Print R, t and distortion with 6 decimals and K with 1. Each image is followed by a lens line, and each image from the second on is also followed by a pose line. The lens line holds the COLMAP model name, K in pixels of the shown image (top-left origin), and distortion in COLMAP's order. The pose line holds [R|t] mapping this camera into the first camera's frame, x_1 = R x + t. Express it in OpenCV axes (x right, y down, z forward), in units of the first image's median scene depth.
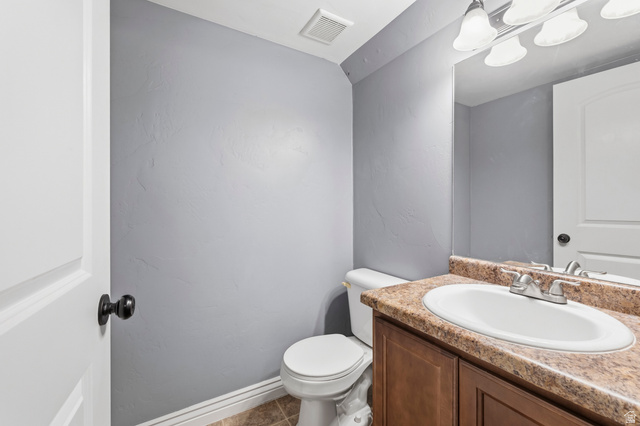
lens RADIAL K [[264.2, 0, 320.8], [0, 264.2, 210.8], [0, 0, 1]] dist [-0.000387, 0.000100]
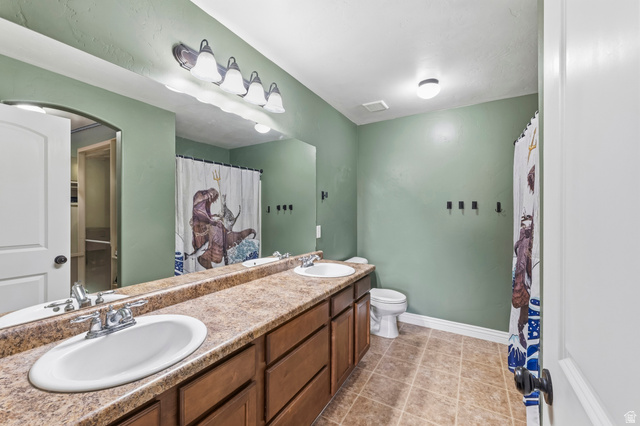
lens RADIAL K [[264.2, 0, 320.8], [0, 264.2, 210.8], [0, 0, 1]] dist [-0.000387, 0.000100]
pose [[-0.487660, -0.001565, 0.873032, -0.791885], [-0.001874, 0.999998, 0.000746, -0.161265], [-0.873031, -0.001273, -0.487662, 1.099419]]
